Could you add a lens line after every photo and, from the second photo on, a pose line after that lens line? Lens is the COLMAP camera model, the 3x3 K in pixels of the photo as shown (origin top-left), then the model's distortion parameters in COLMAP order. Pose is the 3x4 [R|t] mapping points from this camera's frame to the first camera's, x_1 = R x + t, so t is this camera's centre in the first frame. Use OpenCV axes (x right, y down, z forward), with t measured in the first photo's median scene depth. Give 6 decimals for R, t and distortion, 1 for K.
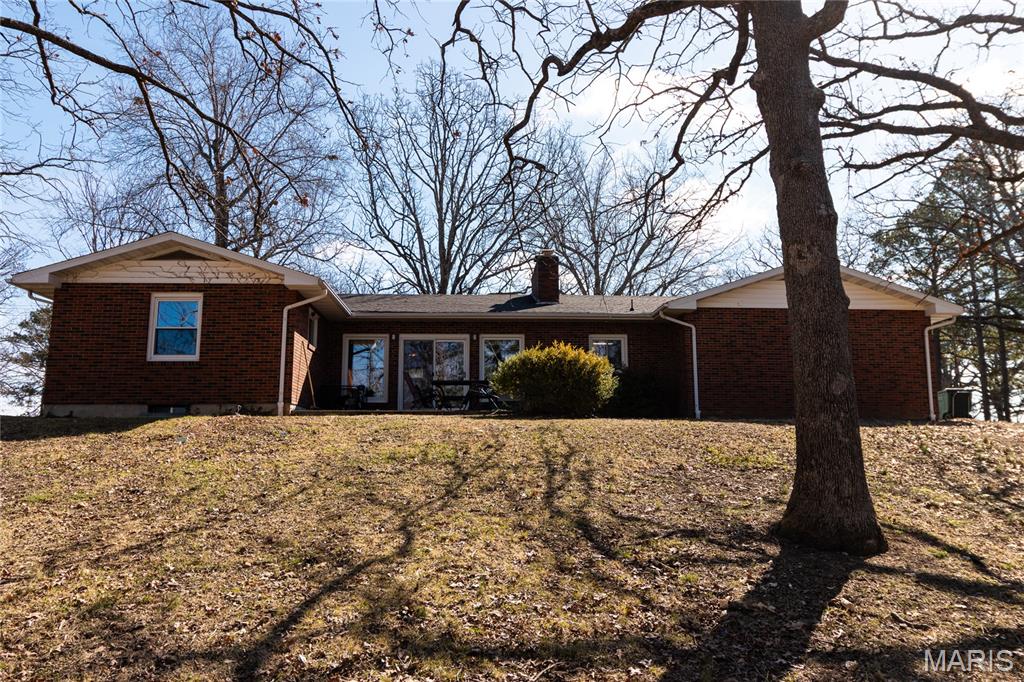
lens RADIAL K [[790.4, 0, 511.2], [0, 790.4, 342.4], [0, 0, 1]] dist [0.022030, -0.001461]
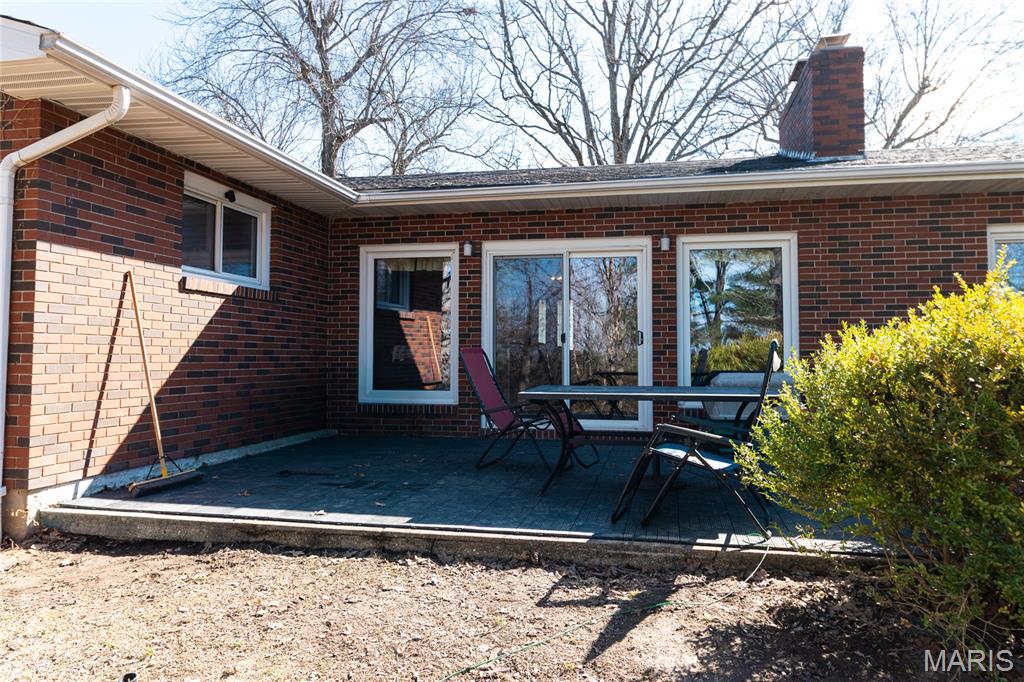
lens RADIAL K [[716.4, 0, 517.2], [0, 716.4, 337.7], [0, 0, 1]] dist [0.004337, -0.000455]
pose [[0.969679, 0.000006, -0.244383, -0.017858], [0.028850, 0.993004, 0.114499, -0.001870], [0.242674, -0.118078, 0.962895, 0.373671]]
